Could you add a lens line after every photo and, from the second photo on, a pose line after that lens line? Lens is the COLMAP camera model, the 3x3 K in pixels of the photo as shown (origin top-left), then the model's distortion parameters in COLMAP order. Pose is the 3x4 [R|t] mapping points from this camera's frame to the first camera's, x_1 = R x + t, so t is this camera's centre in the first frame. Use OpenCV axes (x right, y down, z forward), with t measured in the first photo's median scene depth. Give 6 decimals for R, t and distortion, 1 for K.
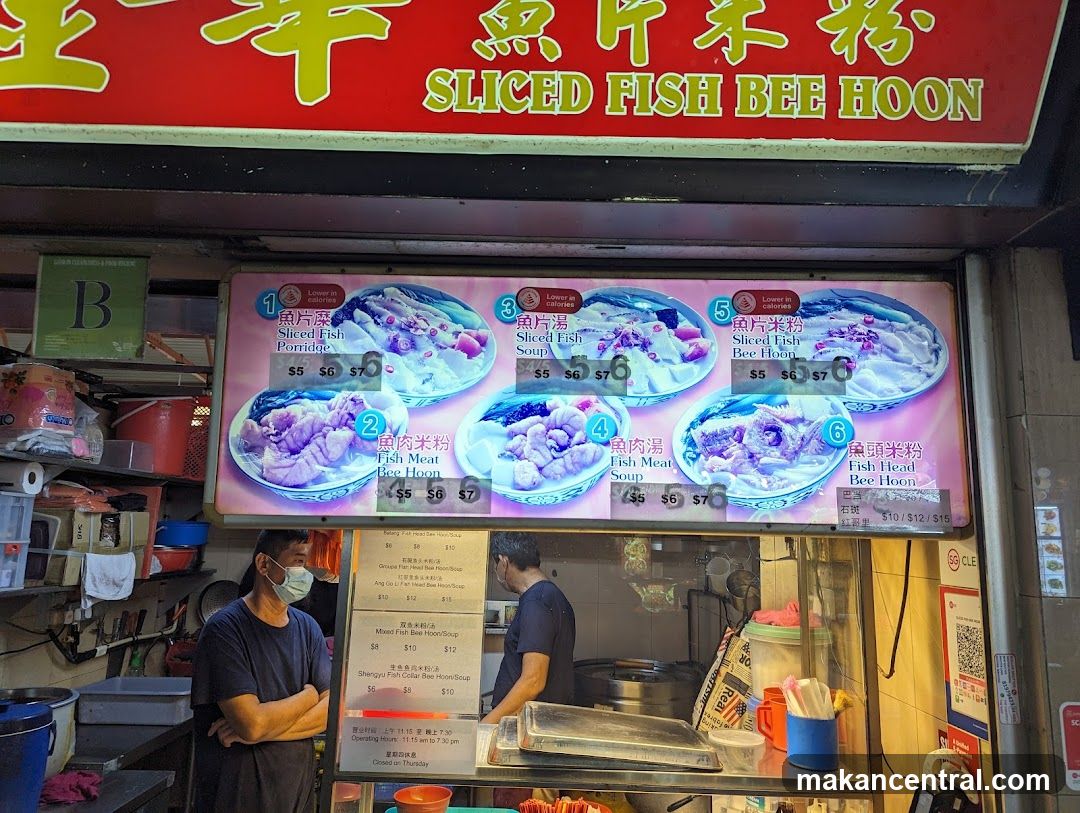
lens RADIAL K [[754.1, 0, 538.4], [0, 754.1, 402.2], [0, 0, 1]] dist [0.063421, -0.052921]
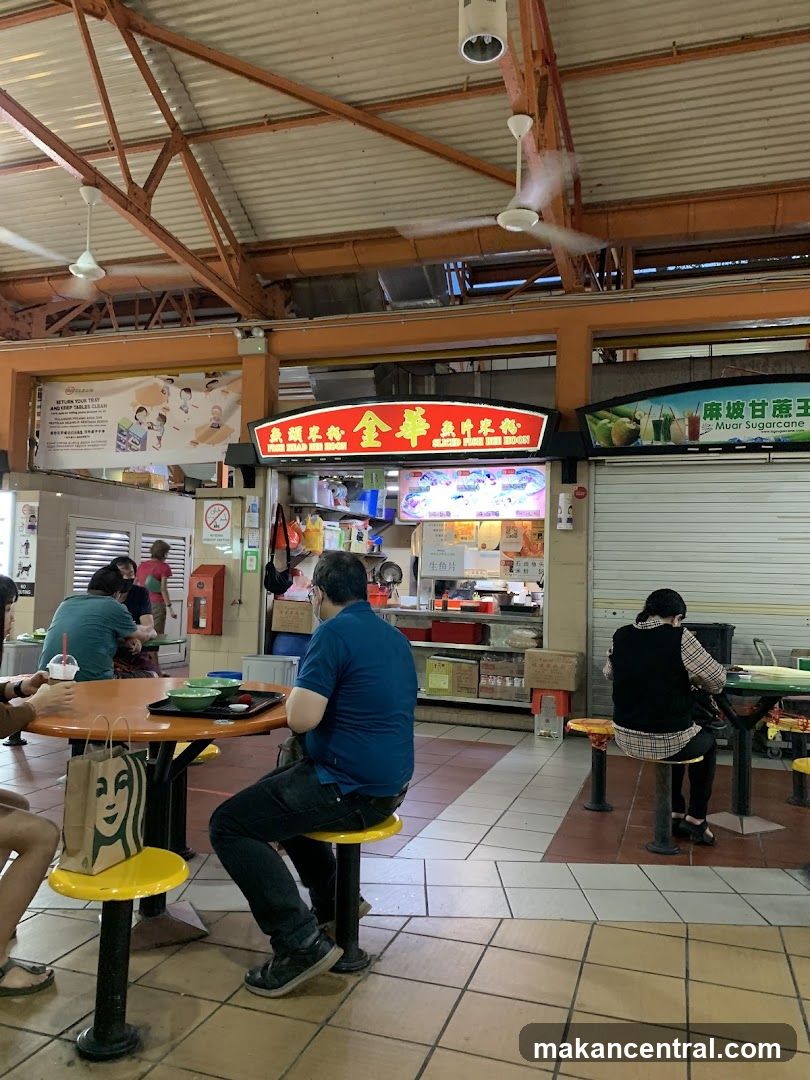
lens RADIAL K [[795.6, 0, 413.9], [0, 795.6, 526.7], [0, 0, 1]] dist [0.061975, -0.008103]
pose [[0.952729, -0.022600, -0.302979, 1.242300], [0.050872, 0.995017, 0.085749, -0.248809], [0.299532, -0.097108, 0.949132, -3.921309]]
